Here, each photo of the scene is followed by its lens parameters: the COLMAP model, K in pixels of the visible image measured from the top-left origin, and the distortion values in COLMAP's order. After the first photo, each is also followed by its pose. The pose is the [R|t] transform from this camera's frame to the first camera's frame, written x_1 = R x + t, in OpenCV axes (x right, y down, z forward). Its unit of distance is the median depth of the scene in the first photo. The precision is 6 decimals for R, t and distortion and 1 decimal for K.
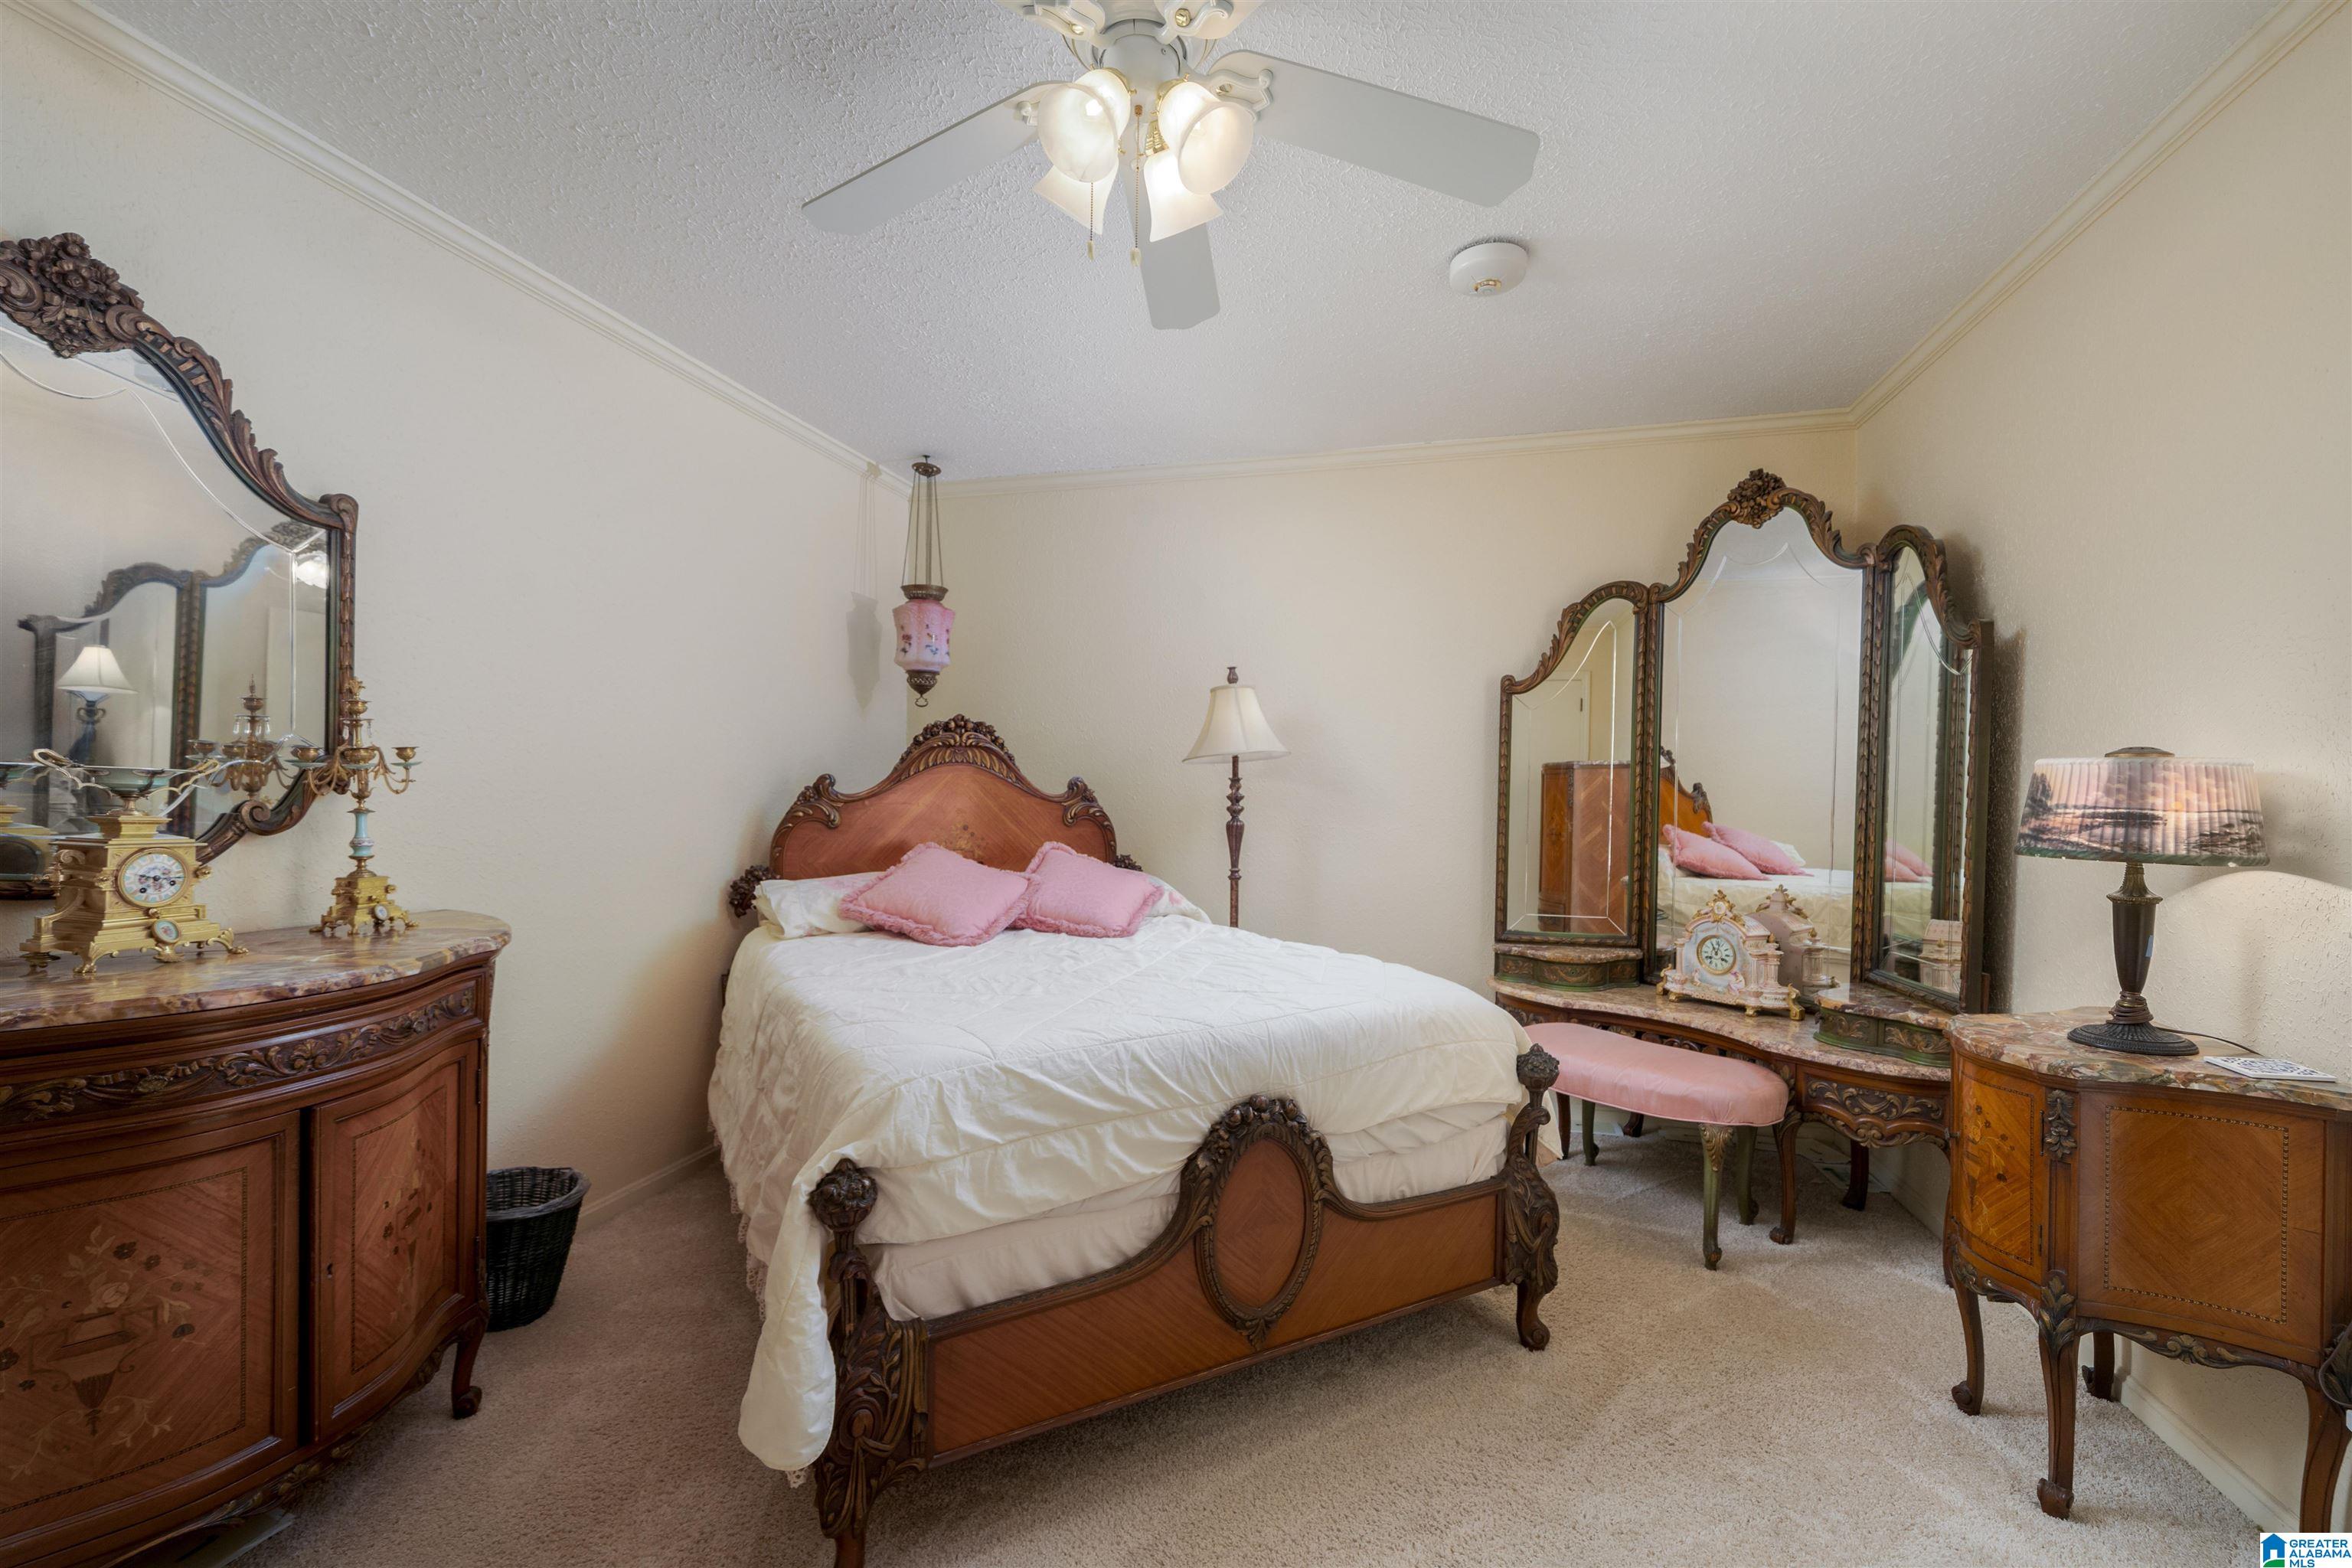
lens RADIAL K [[1007.9, 0, 1174.8], [0, 1007.9, 808.5], [0, 0, 1]] dist [0.001868, -0.000863]
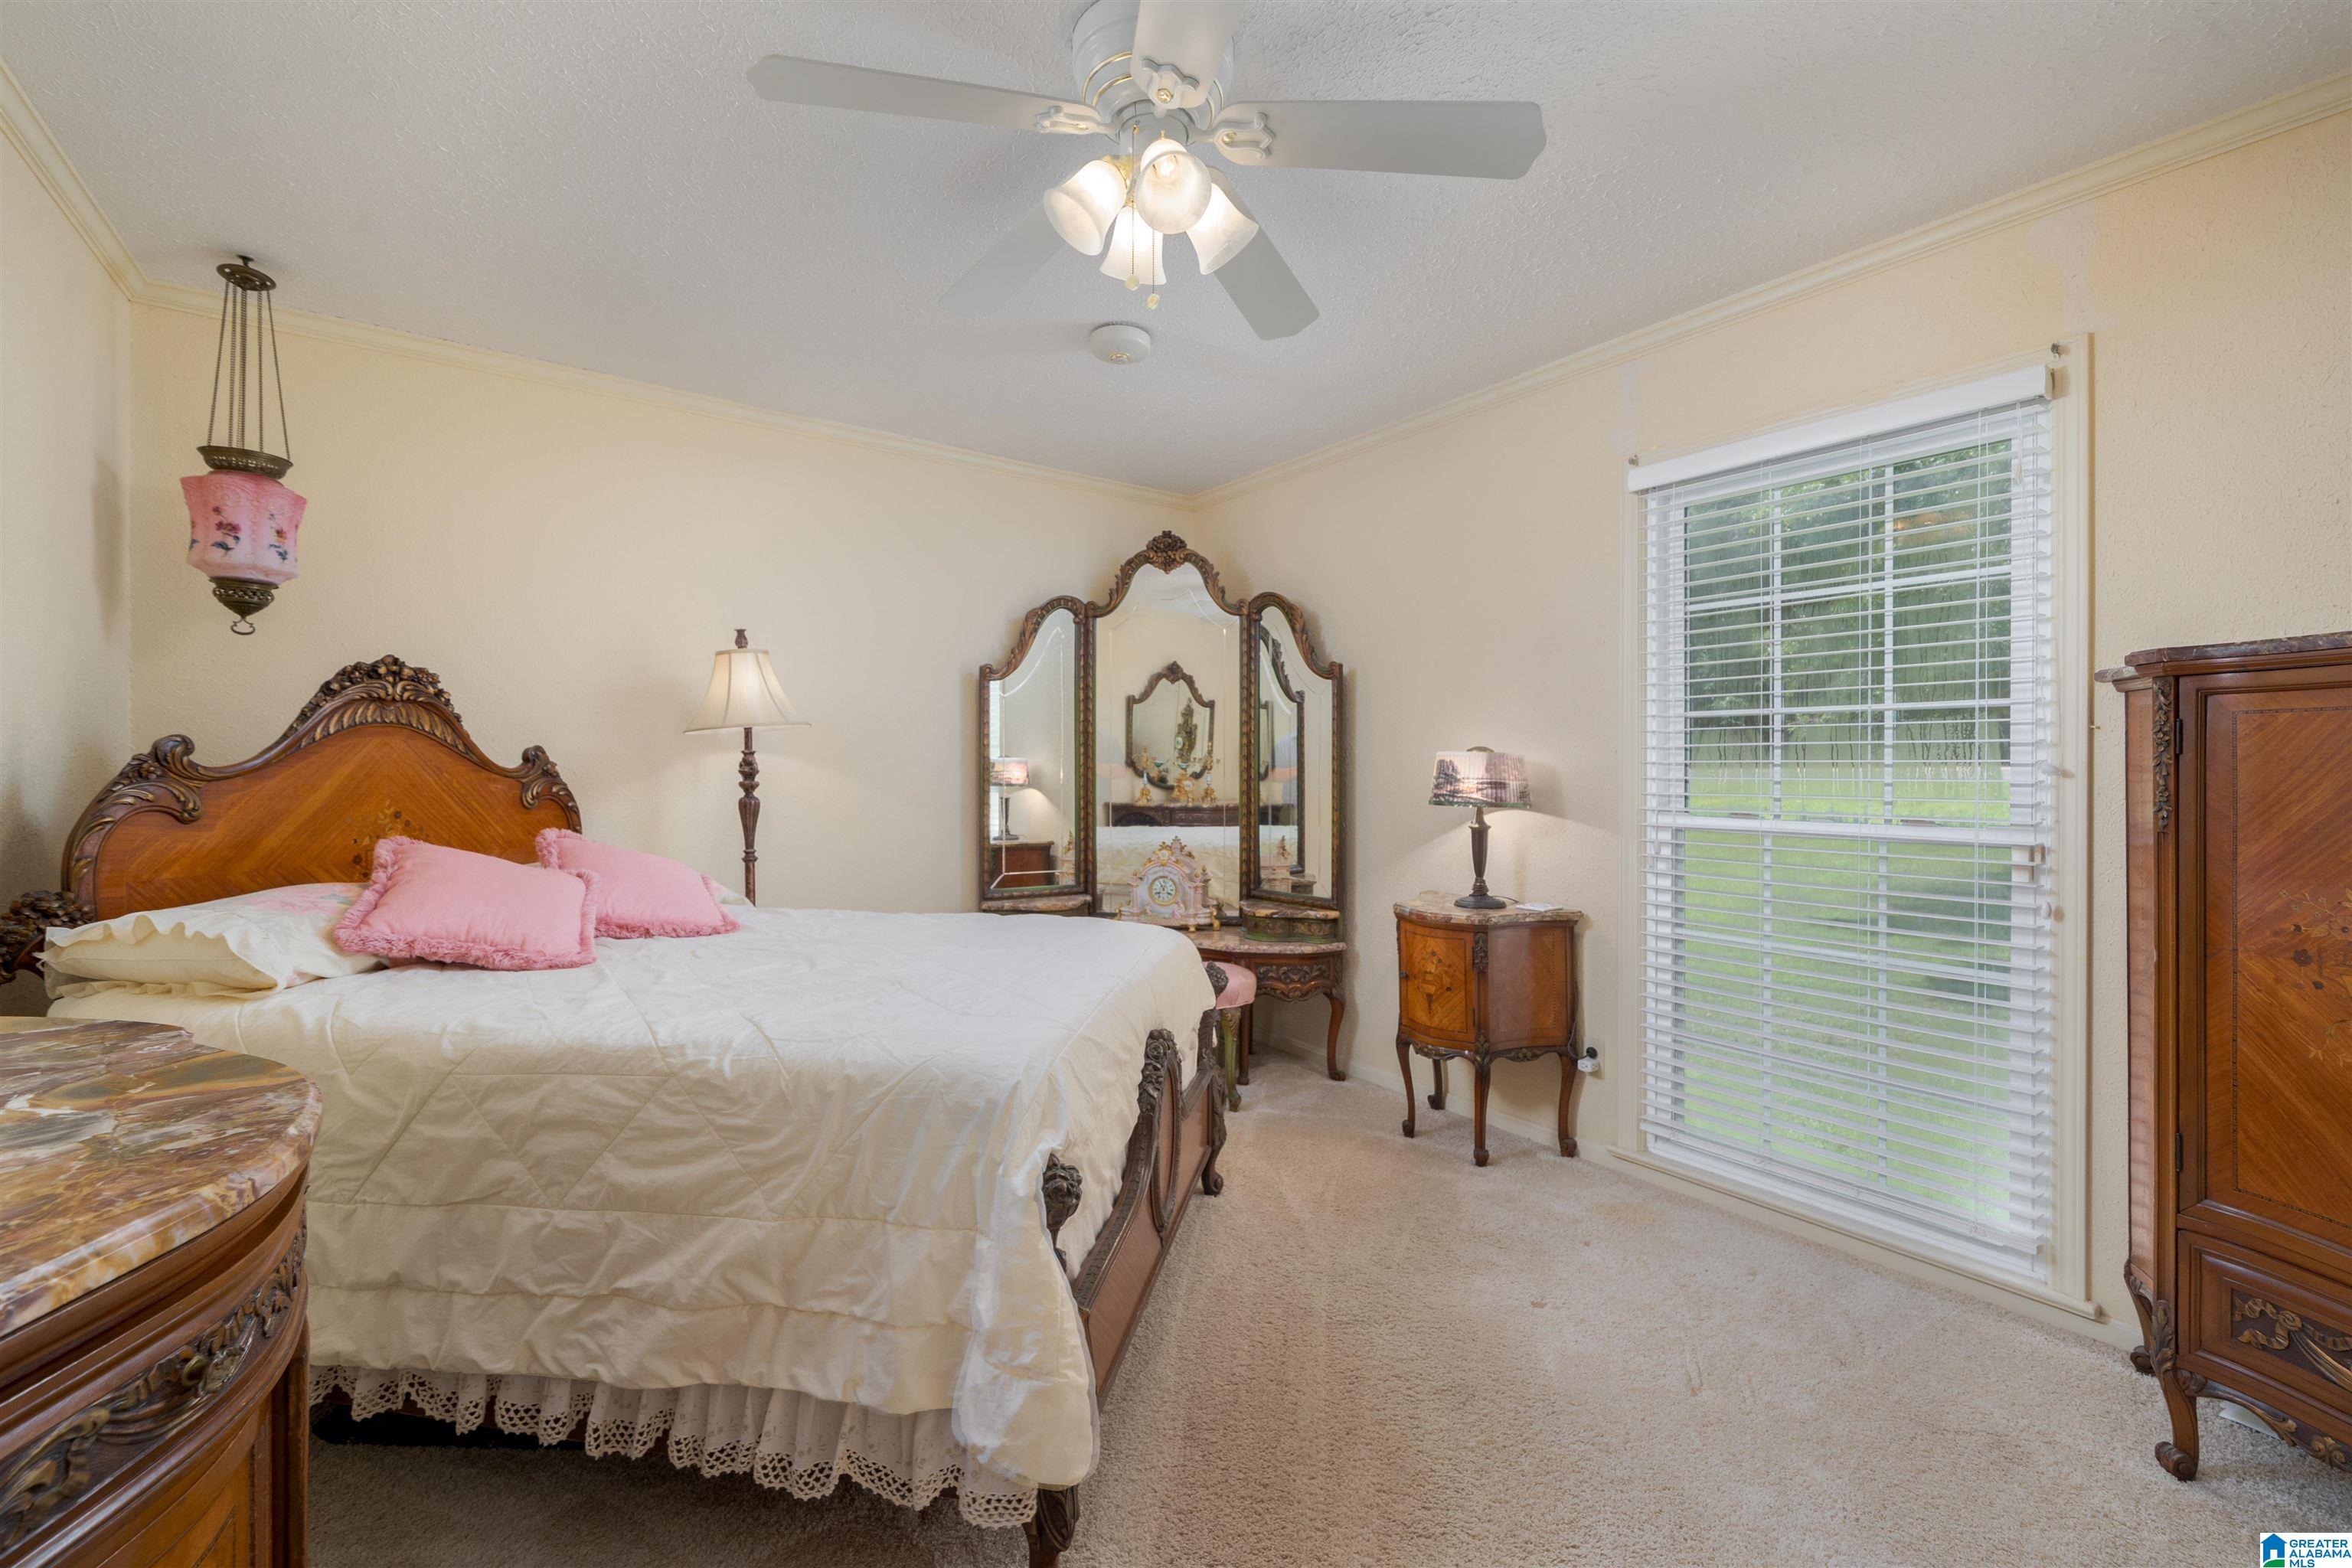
lens RADIAL K [[1007.9, 0, 1173.0], [0, 1007.9, 769.6], [0, 0, 1]] dist [0.001868, -0.000863]
pose [[0.632719, 0.001609, 0.774380, -0.443140], [0.006410, 0.999953, -0.007315, -0.004406], [-0.774355, 0.009592, 0.632679, 0.132308]]
